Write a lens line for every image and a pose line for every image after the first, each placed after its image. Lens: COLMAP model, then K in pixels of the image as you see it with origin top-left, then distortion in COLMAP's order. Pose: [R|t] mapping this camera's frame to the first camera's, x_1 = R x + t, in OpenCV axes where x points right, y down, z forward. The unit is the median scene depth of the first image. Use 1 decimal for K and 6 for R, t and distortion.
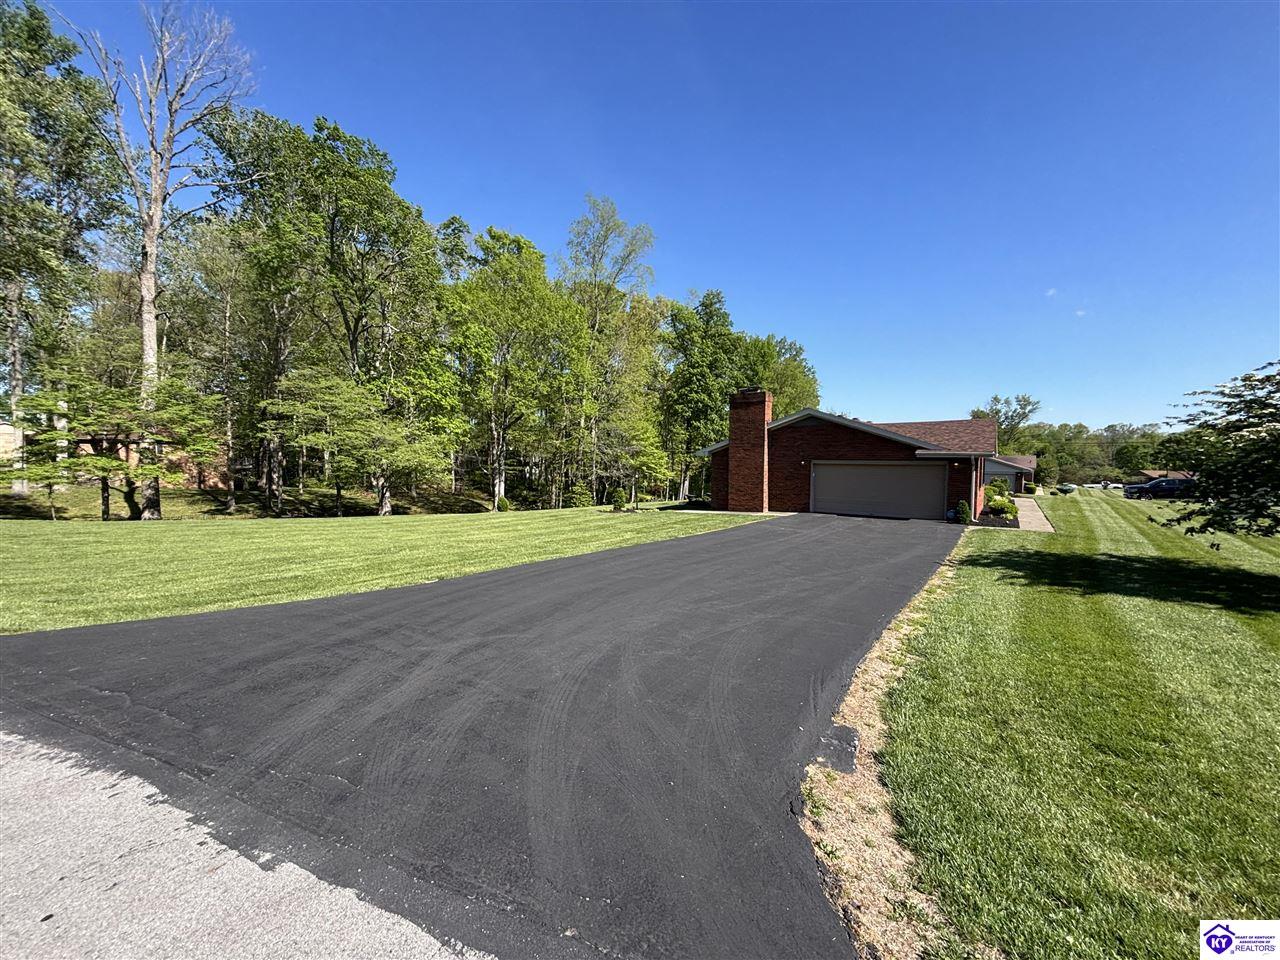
lens RADIAL K [[571.5, 0, 640.0], [0, 571.5, 480.0], [0, 0, 1]] dist [0.011087, 0.000161]
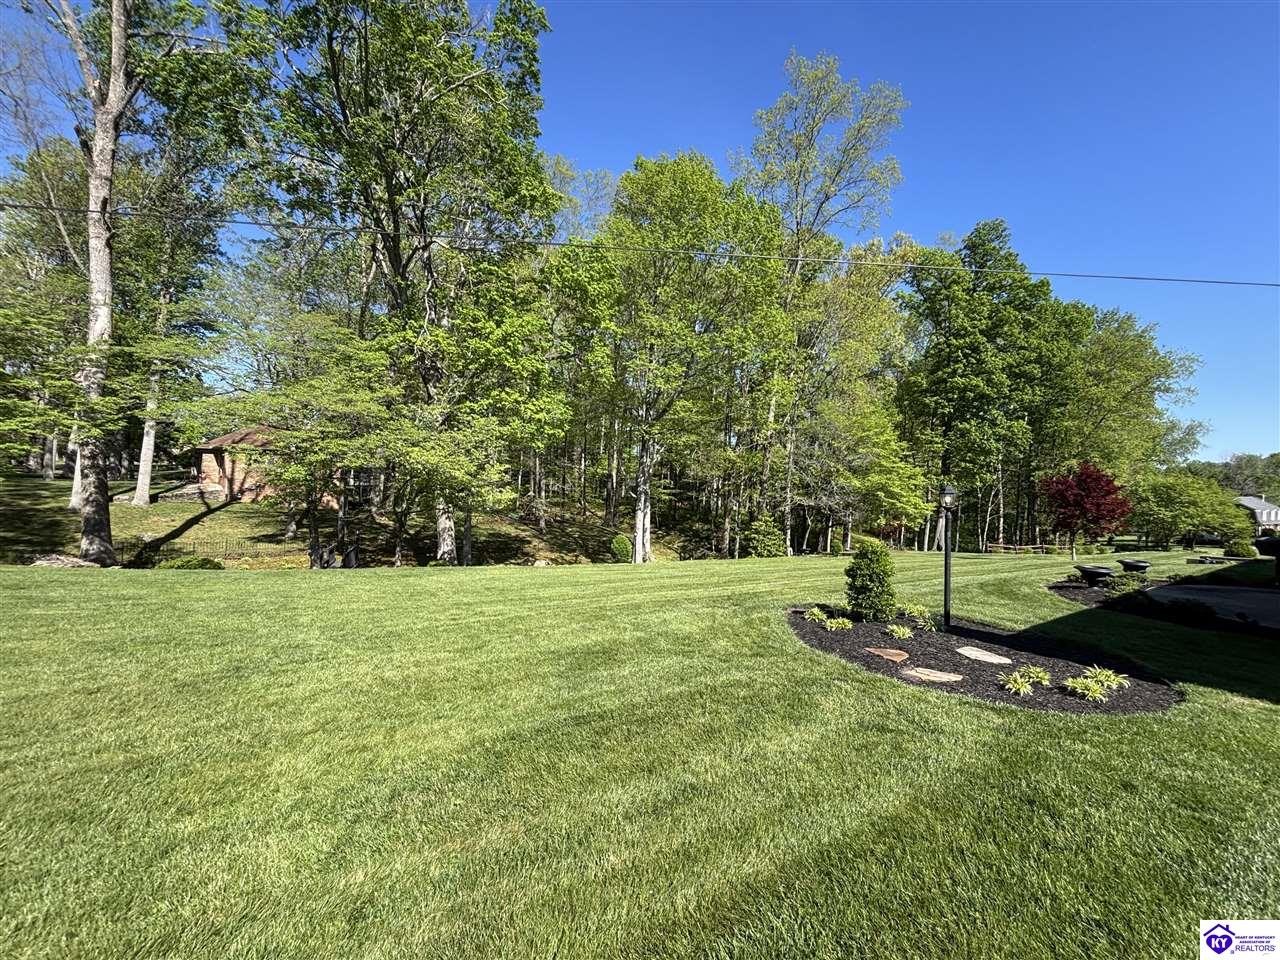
lens RADIAL K [[571.5, 0, 640.0], [0, 571.5, 480.0], [0, 0, 1]] dist [0.011087, 0.000161]
pose [[0.942411, 0.013777, -0.334174, -0.021285], [-0.031388, 0.998385, -0.047356, -0.000433], [0.332981, 0.055118, 0.941321, 0.309335]]
